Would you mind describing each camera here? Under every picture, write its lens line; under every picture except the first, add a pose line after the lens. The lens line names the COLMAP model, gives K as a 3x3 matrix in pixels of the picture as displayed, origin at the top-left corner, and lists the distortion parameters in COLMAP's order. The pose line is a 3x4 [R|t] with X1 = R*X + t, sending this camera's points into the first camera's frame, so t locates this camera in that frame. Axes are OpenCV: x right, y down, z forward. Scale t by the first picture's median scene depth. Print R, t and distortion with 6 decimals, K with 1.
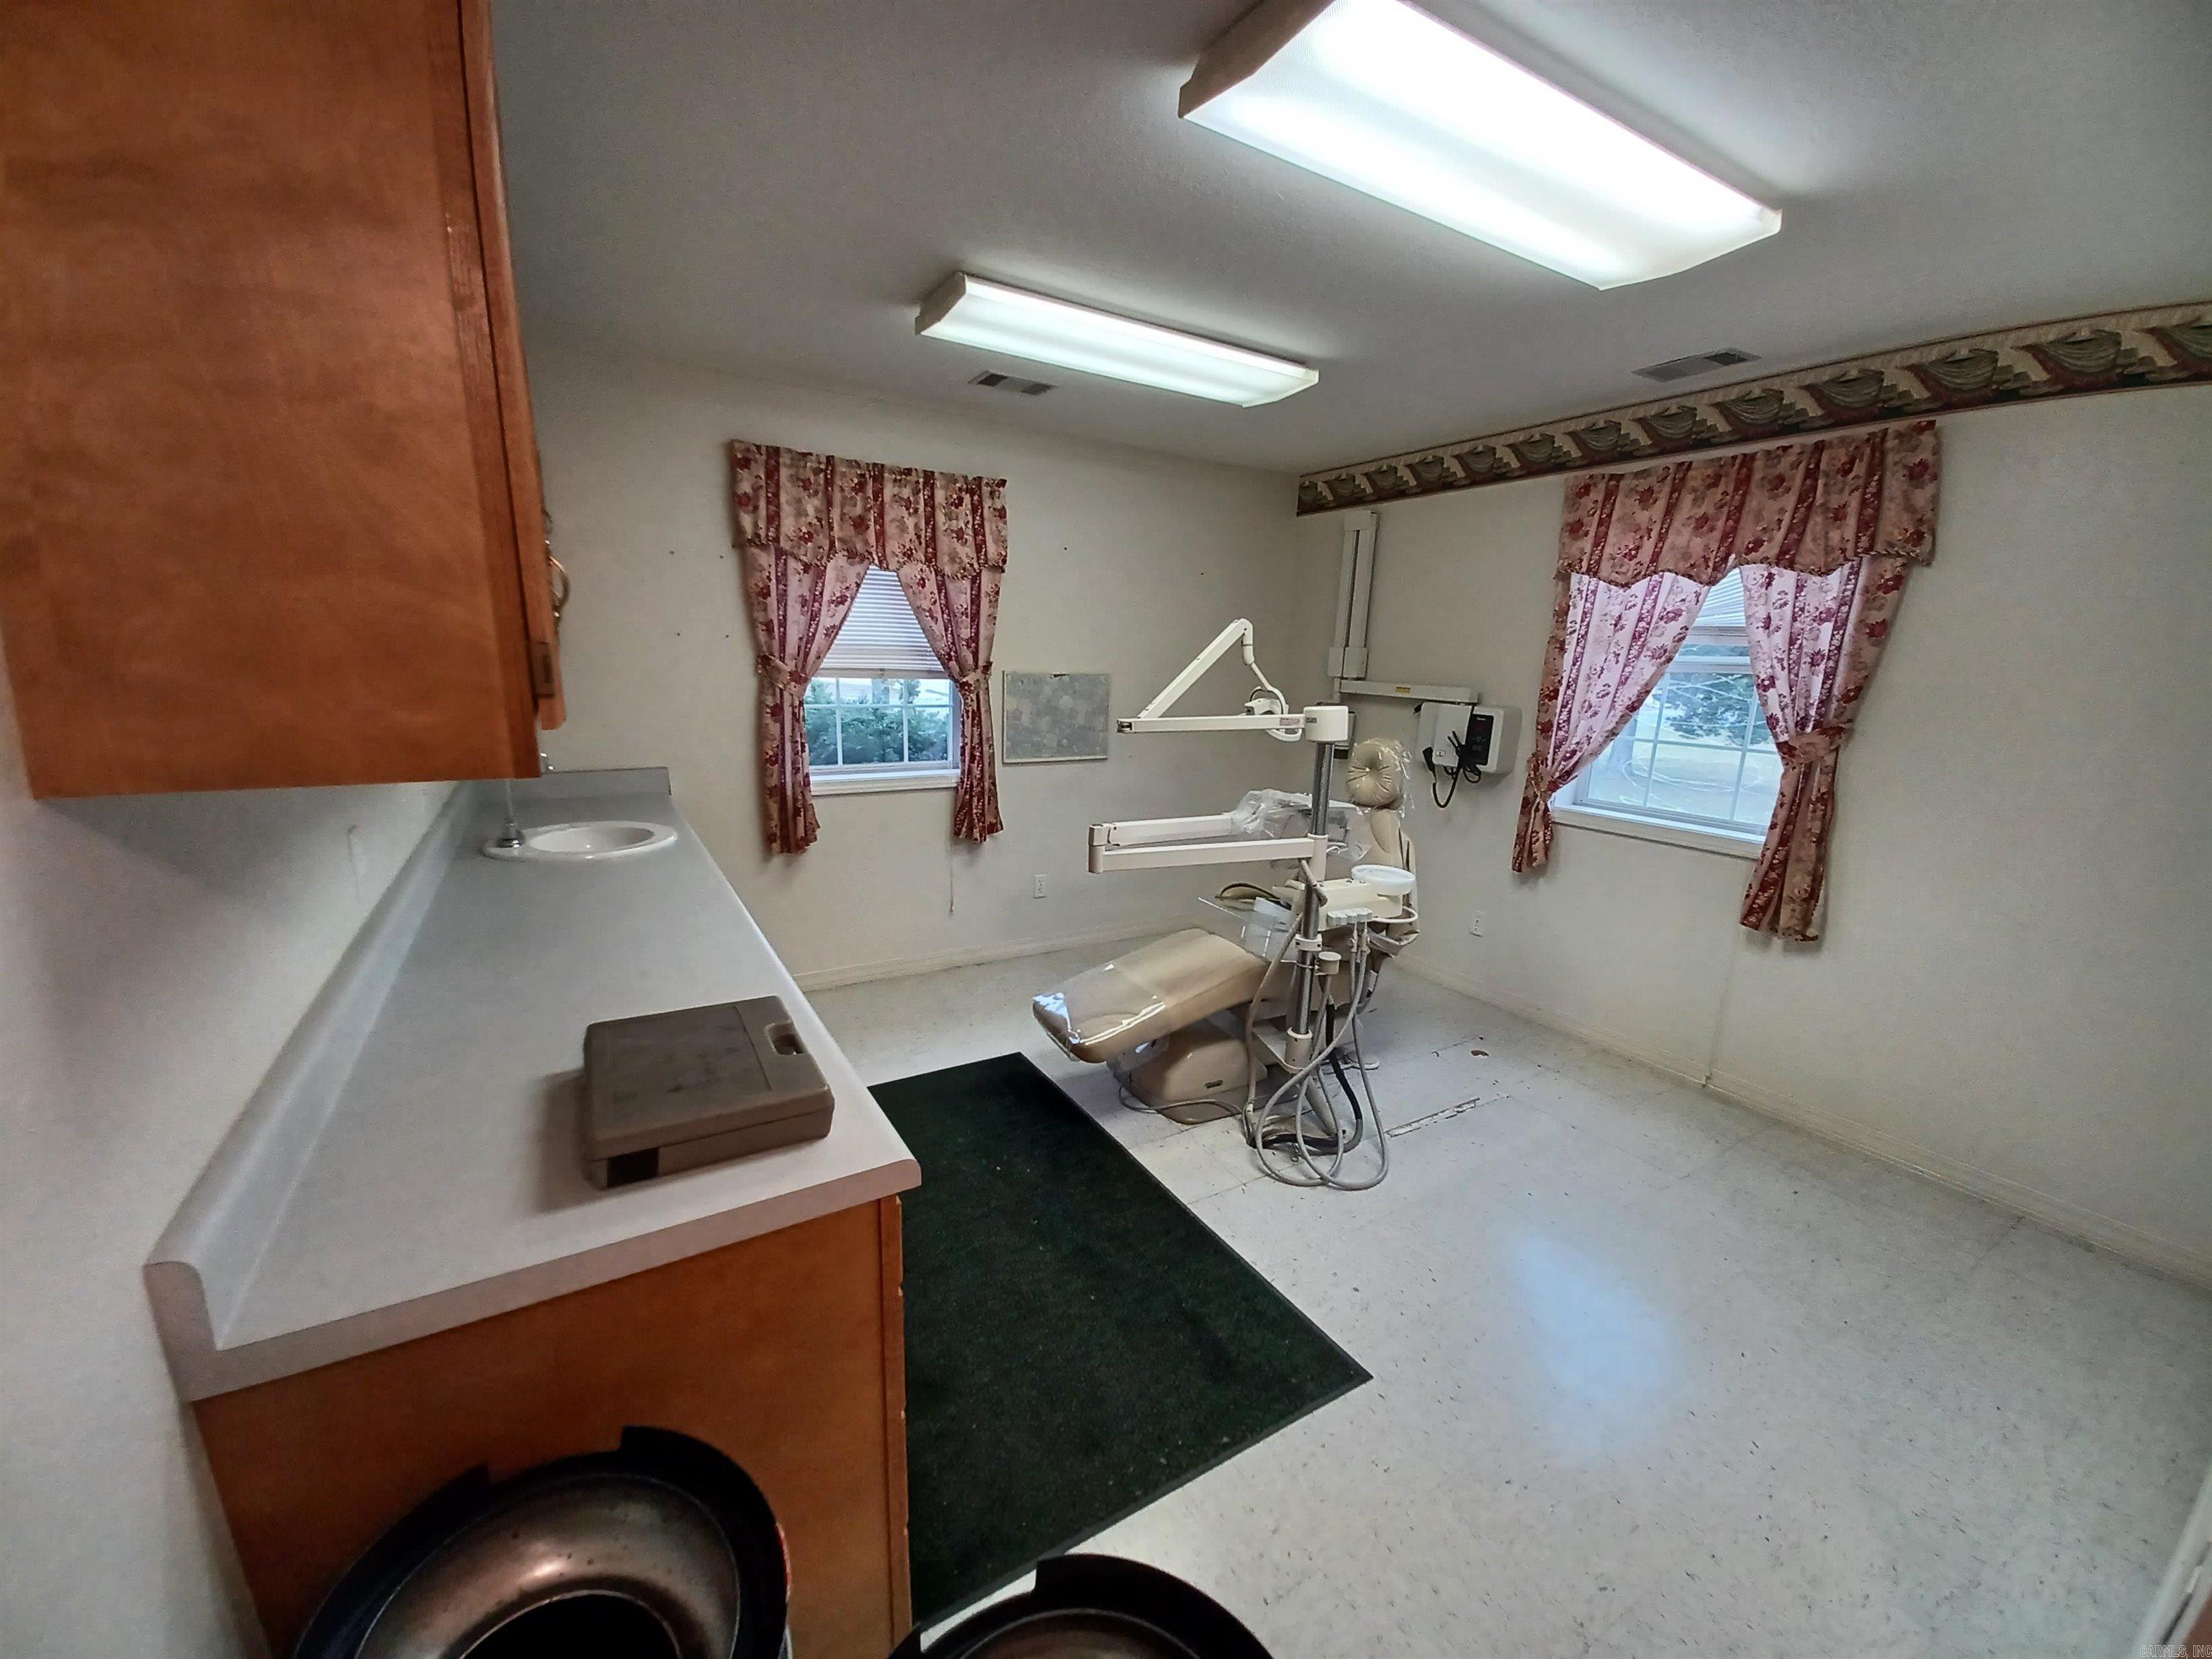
lens RADIAL K [[867.2, 0, 1101.4], [0, 867.2, 831.9], [0, 0, 1]] dist [0.001008, -0.000018]
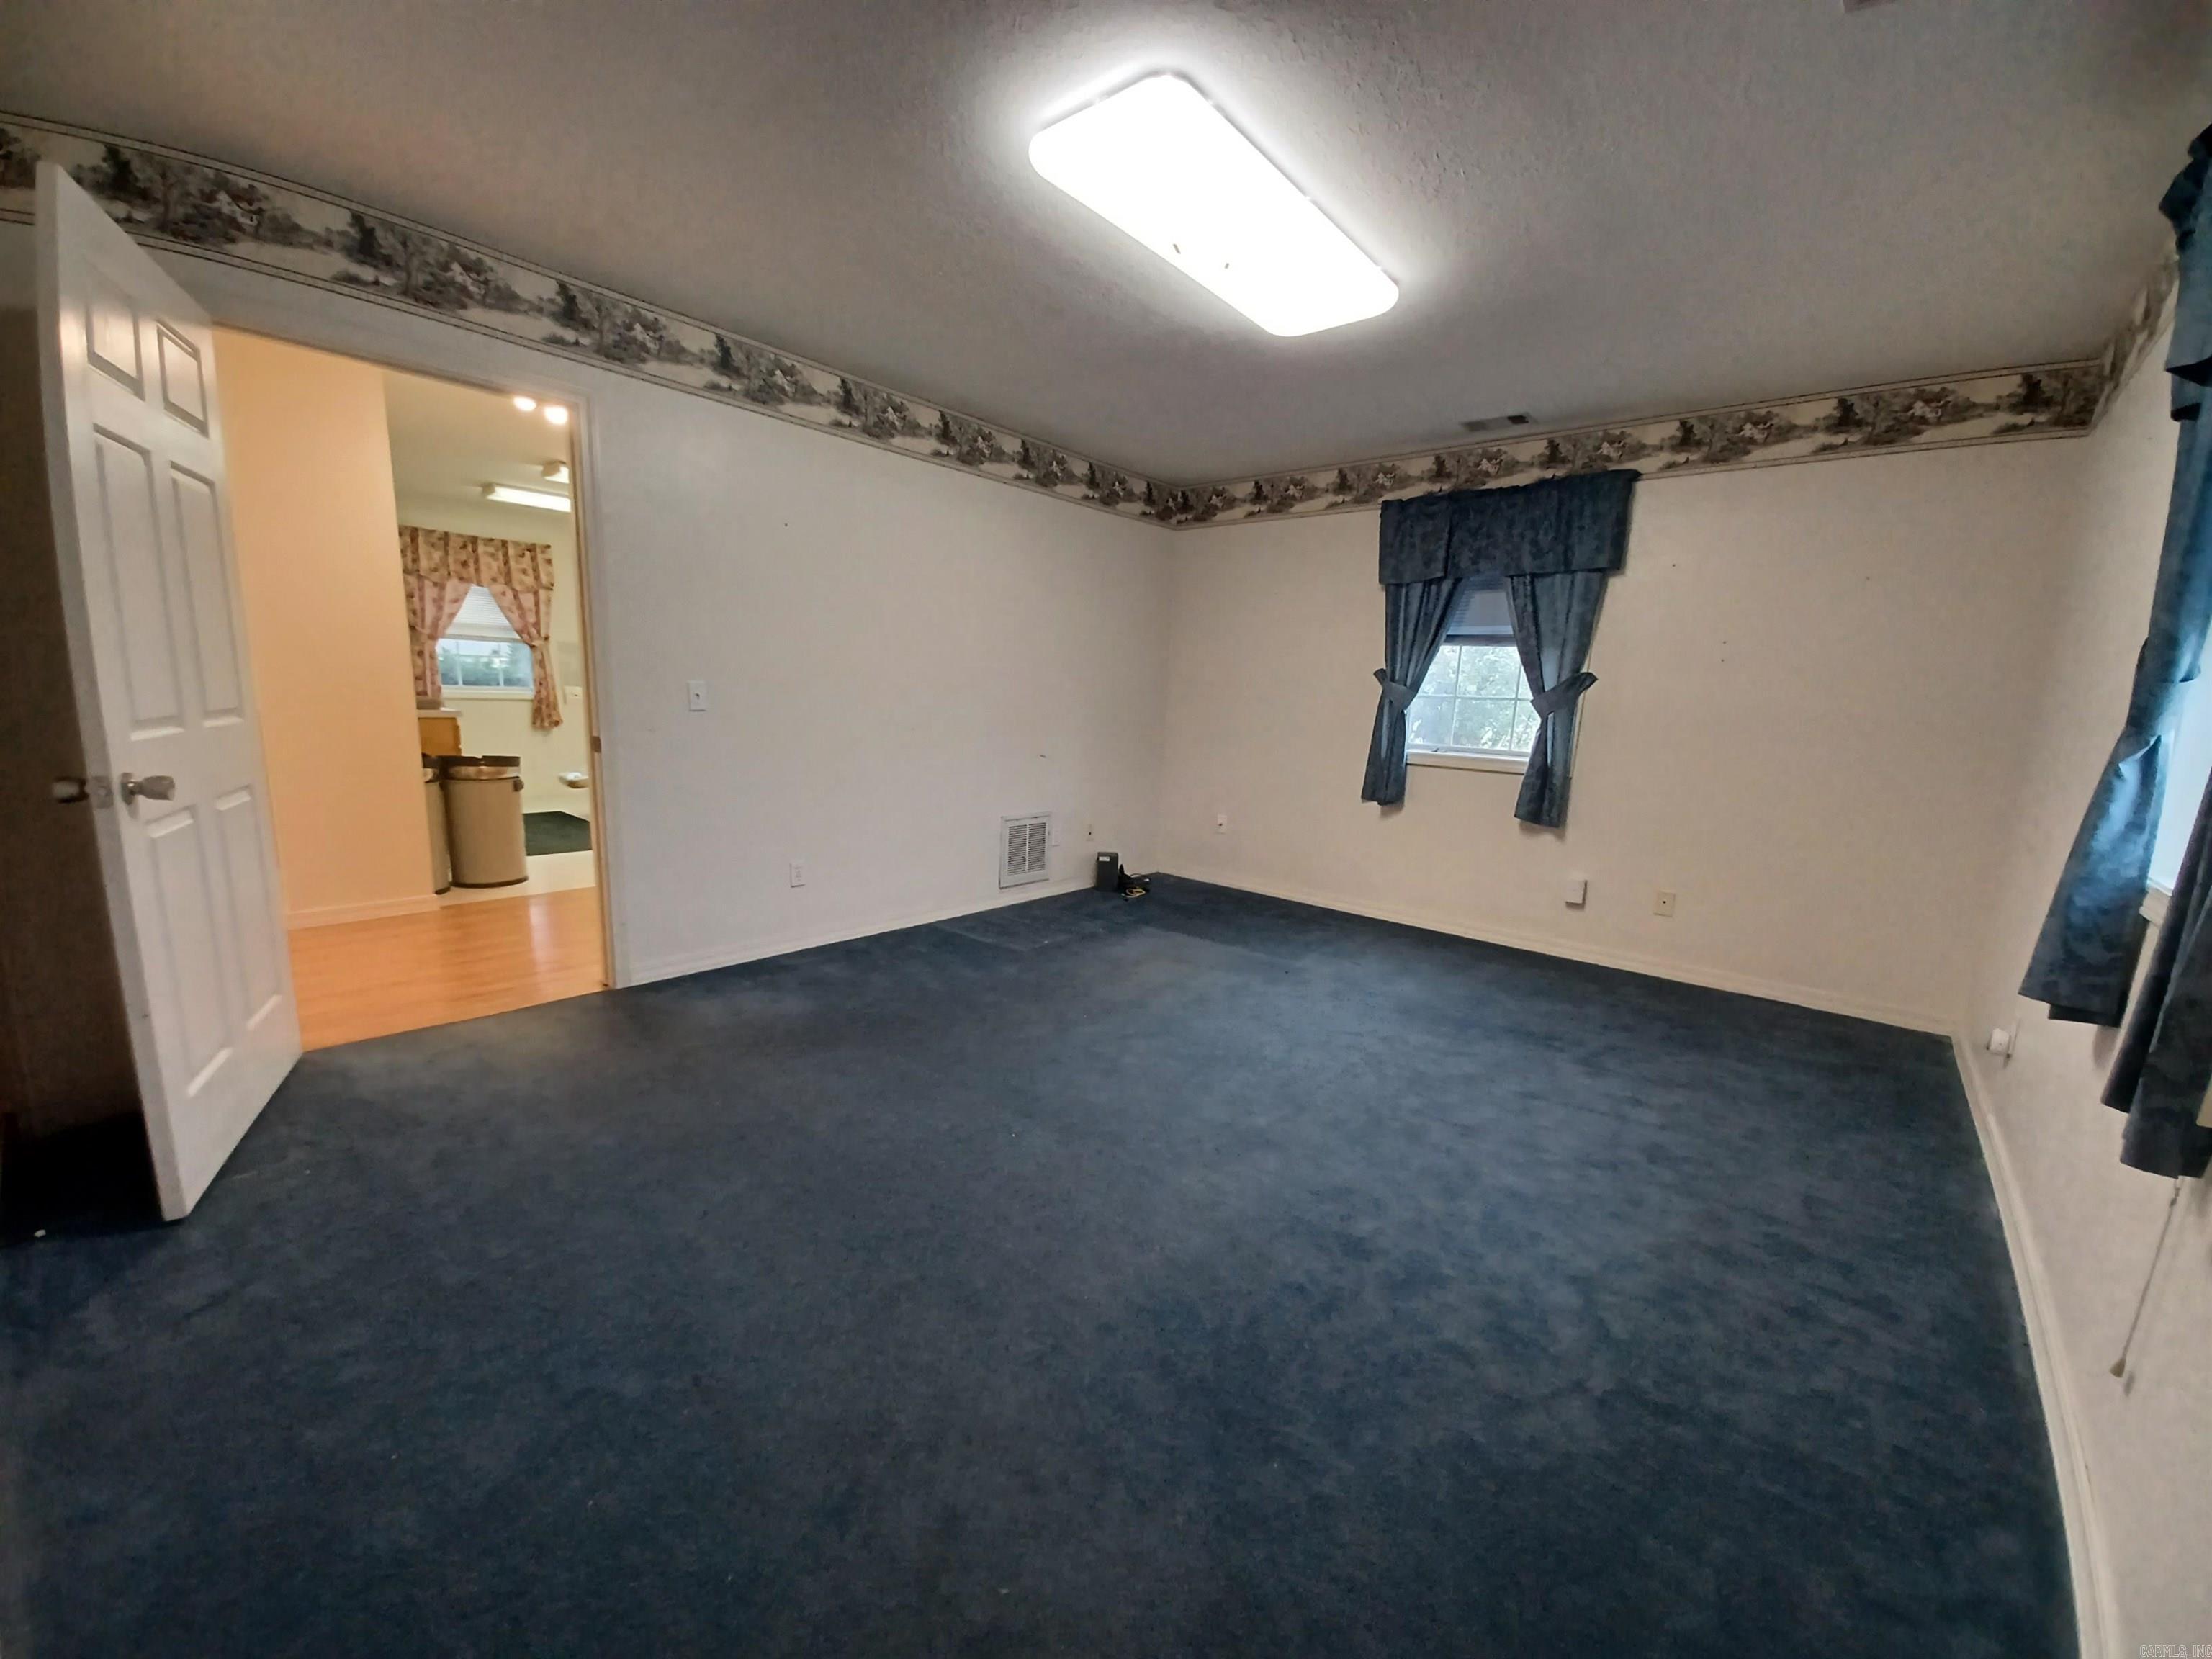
lens RADIAL K [[867.2, 0, 1109.1], [0, 867.2, 837.0], [0, 0, 1]] dist [0.001008, -0.000018]
pose [[0.944022, -0.049951, 0.326079, 0.444482], [0.058512, 0.998150, -0.016492, 0.400048], [-0.324652, 0.034649, 0.945199, -1.370226]]
